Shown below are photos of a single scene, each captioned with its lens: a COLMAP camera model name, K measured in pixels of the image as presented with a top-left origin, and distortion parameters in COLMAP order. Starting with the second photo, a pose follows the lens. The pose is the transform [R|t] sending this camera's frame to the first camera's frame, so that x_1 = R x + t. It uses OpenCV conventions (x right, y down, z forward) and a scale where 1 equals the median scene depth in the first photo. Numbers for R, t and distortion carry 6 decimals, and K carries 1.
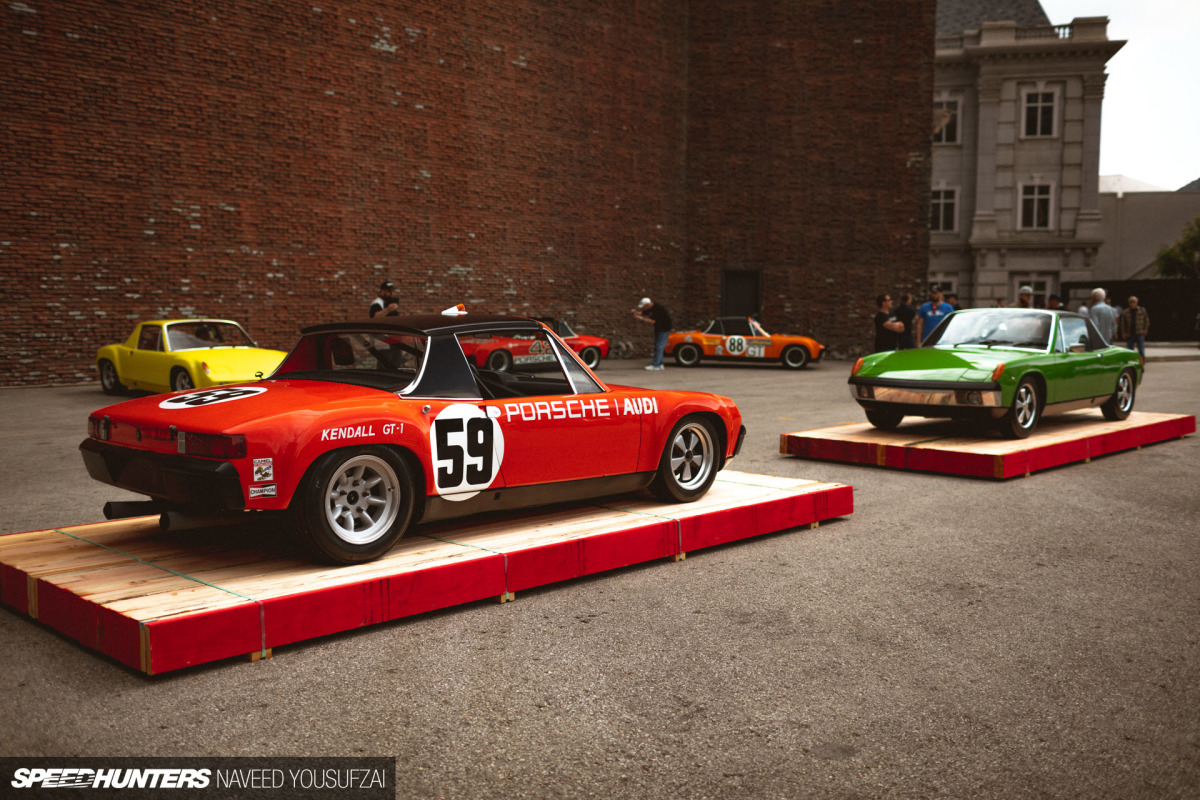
lens RADIAL K [[1120.6, 0, 599.6], [0, 1120.6, 400.0], [0, 0, 1]] dist [-0.004245, 0.000000]
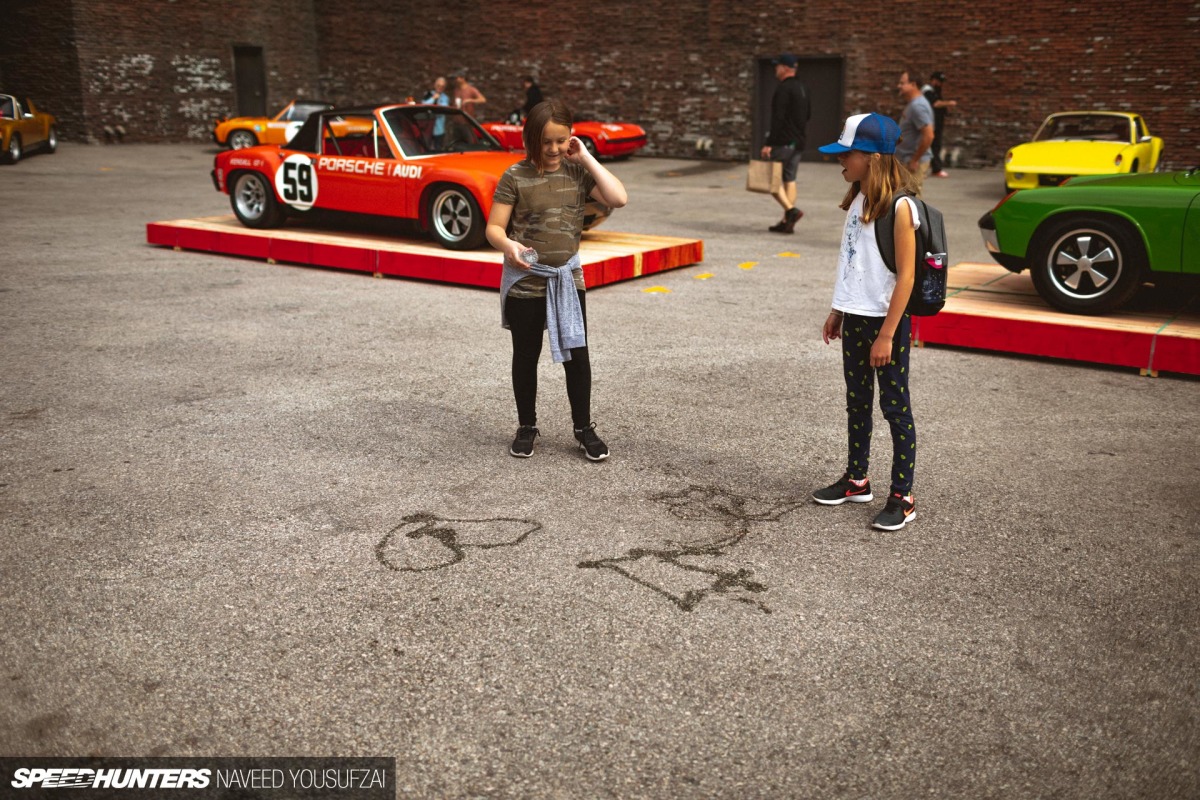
lens RADIAL K [[1120.6, 0, 599.8], [0, 1120.6, 400.6], [0, 0, 1]] dist [-0.004245, 0.000000]
pose [[0.183132, 0.258705, -0.948438, 0.598238], [-0.083006, 0.965377, 0.247298, -0.033982], [0.979578, 0.033438, 0.198266, 0.381024]]
